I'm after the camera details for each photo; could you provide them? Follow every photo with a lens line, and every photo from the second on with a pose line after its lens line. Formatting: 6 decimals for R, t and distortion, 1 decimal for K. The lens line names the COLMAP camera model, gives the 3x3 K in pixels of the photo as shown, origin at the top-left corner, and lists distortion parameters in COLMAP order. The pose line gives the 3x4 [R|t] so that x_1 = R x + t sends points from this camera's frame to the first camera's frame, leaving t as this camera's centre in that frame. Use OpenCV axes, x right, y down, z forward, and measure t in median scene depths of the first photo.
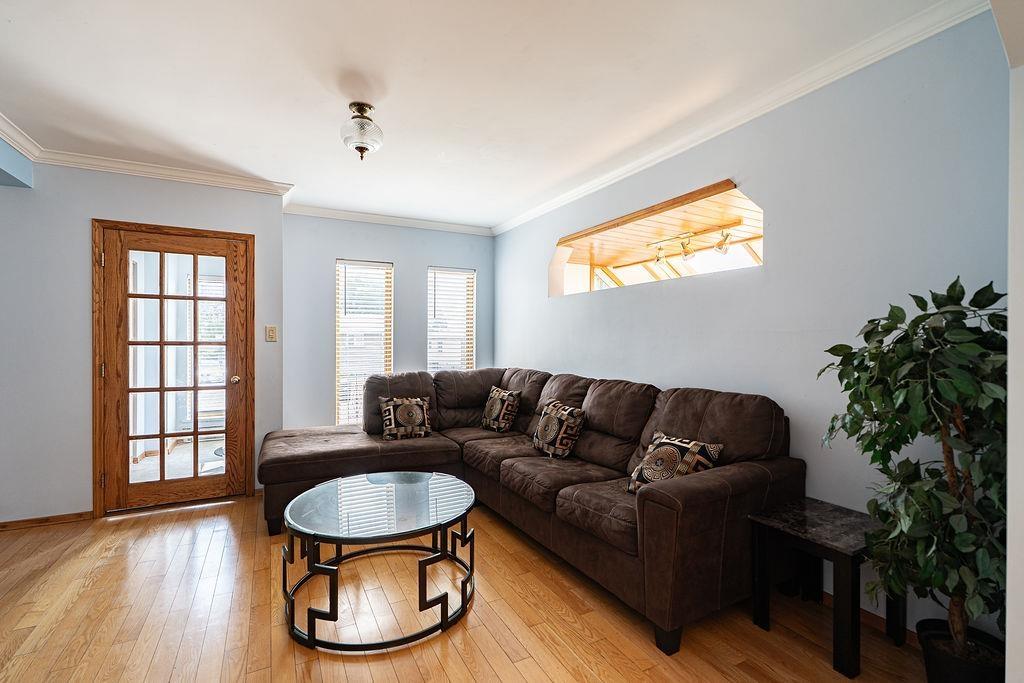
lens RADIAL K [[459.7, 0, 512.0], [0, 459.7, 341.5], [0, 0, 1]] dist [0.001581, -0.000805]
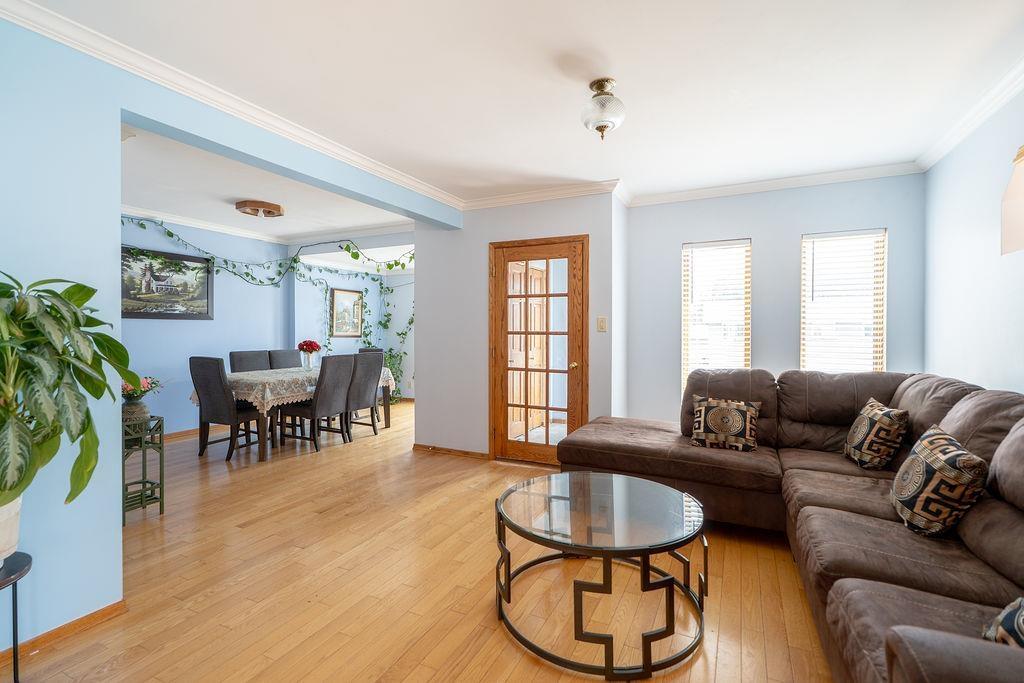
lens RADIAL K [[469.5, 0, 513.2], [0, 469.5, 330.9], [0, 0, 1]] dist [0.006685, 0.000471]
pose [[0.589422, -0.000542, -0.807825, 0.251191], [-0.001080, 0.999998, -0.001460, -0.000007], [0.807824, 0.001733, 0.589421, 0.205666]]
